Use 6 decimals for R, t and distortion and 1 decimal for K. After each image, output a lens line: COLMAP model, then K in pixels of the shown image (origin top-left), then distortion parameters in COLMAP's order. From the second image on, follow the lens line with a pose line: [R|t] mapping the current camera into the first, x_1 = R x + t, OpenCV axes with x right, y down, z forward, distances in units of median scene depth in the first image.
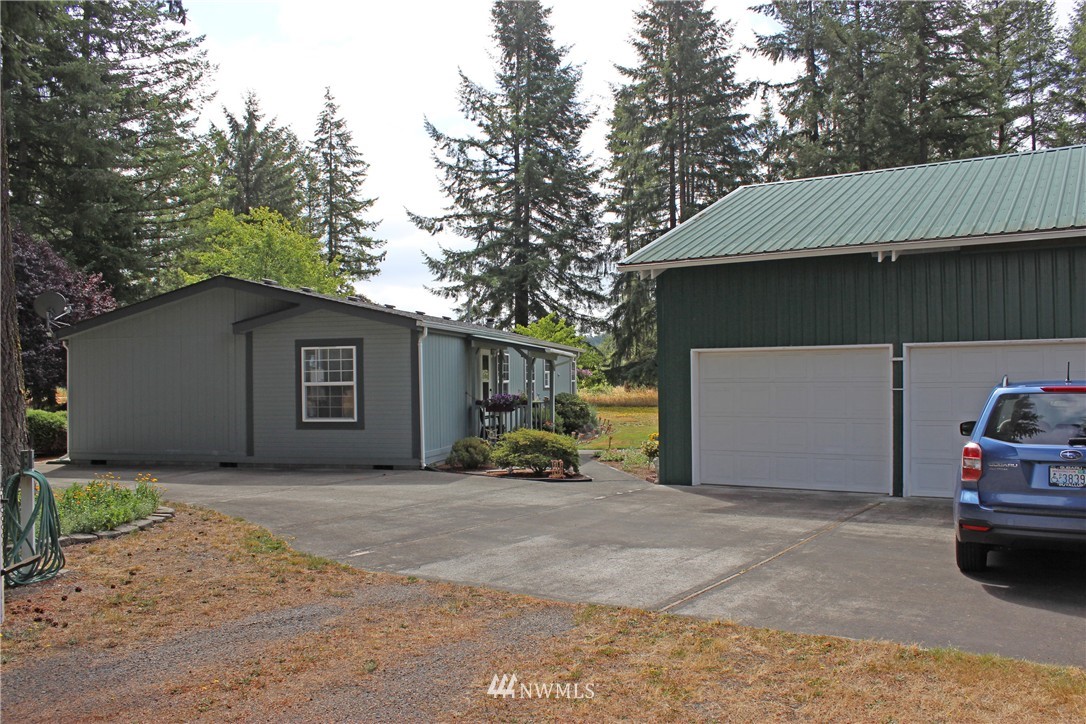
lens RADIAL K [[910.7, 0, 537.8], [0, 910.7, 370.2], [0, 0, 1]] dist [-0.135049, 0.110219]
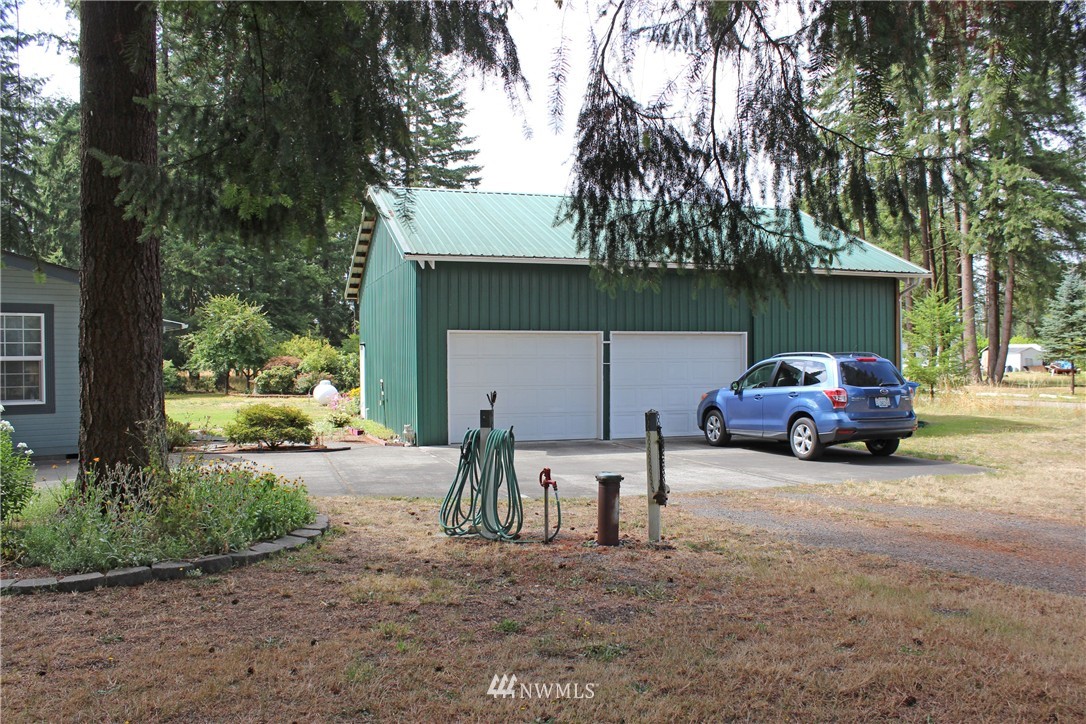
lens RADIAL K [[946.3, 0, 538.8], [0, 946.3, 365.8], [0, 0, 1]] dist [-0.086656, 0.043694]
pose [[0.623840, 0.002490, 0.781548, -0.593337], [-0.009041, 0.999951, 0.004030, 0.014179], [-0.781500, -0.009580, 0.623832, 0.111477]]
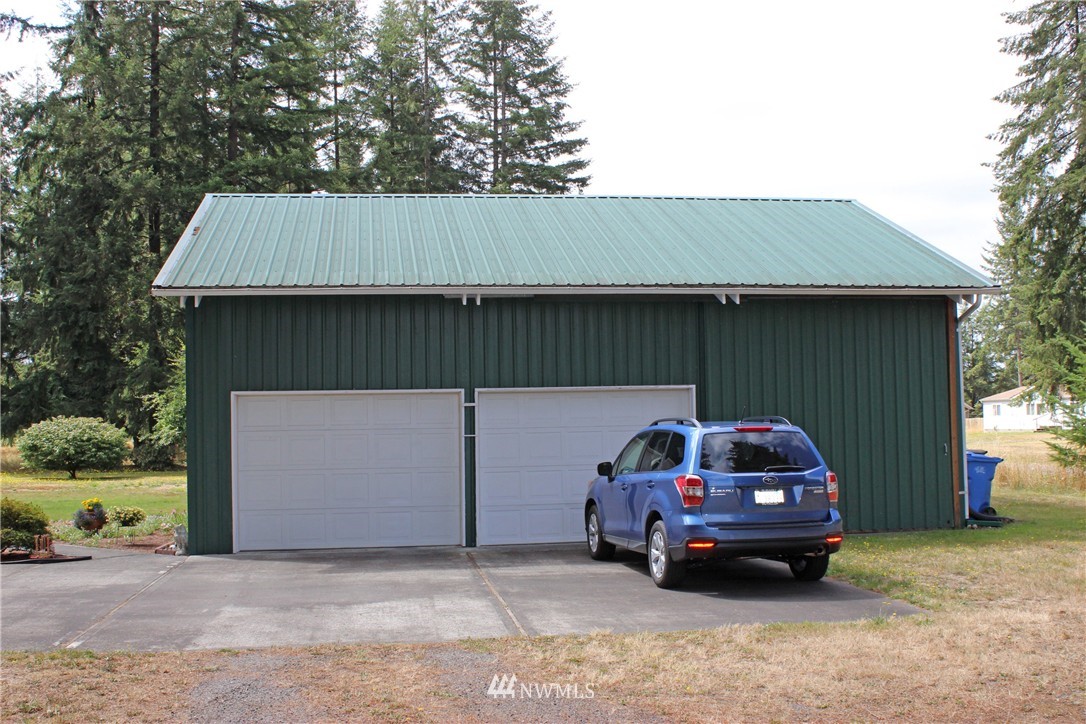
lens RADIAL K [[1256.8, 0, 533.7], [0, 1256.8, 369.5], [0, 0, 1]] dist [-0.032858, 0.000000]
pose [[0.750192, 0.024563, 0.660763, -0.322514], [0.002881, 0.999179, -0.040415, 0.003613], [-0.661213, 0.032223, 0.749506, -0.051405]]
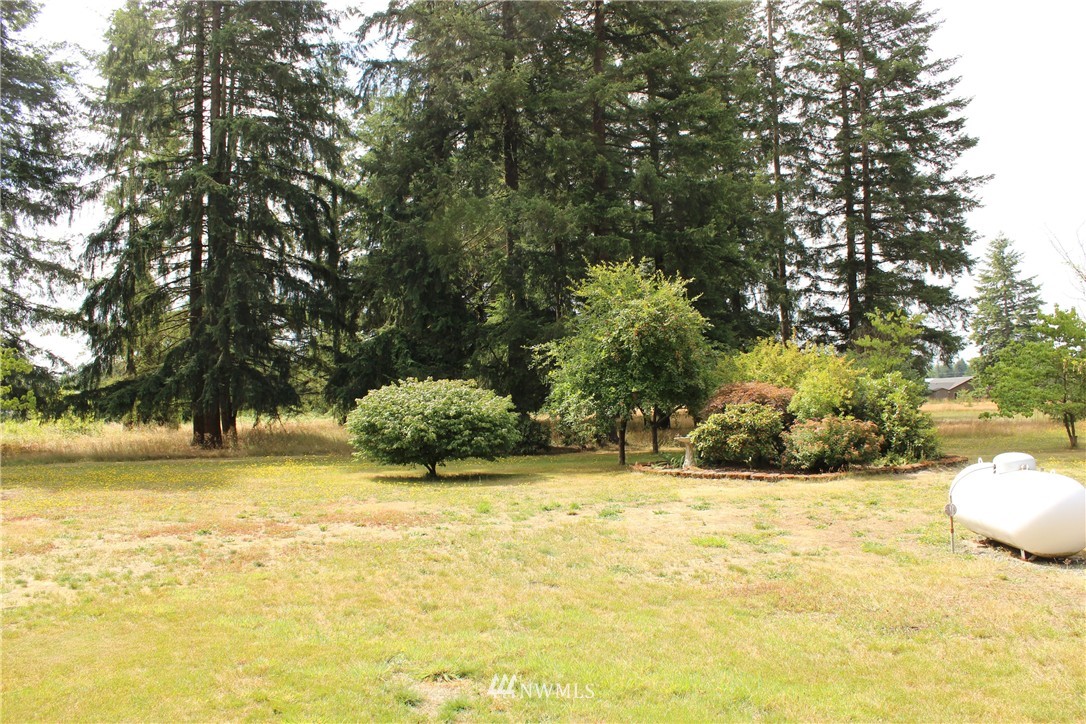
lens RADIAL K [[910.7, 0, 548.5], [0, 910.7, 366.7], [0, 0, 1]] dist [-0.135049, 0.110219]
pose [[0.867898, 0.009134, 0.496658, 0.224624], [0.011578, 0.999187, -0.038608, 0.025757], [-0.496608, 0.039258, 0.867087, 1.429186]]
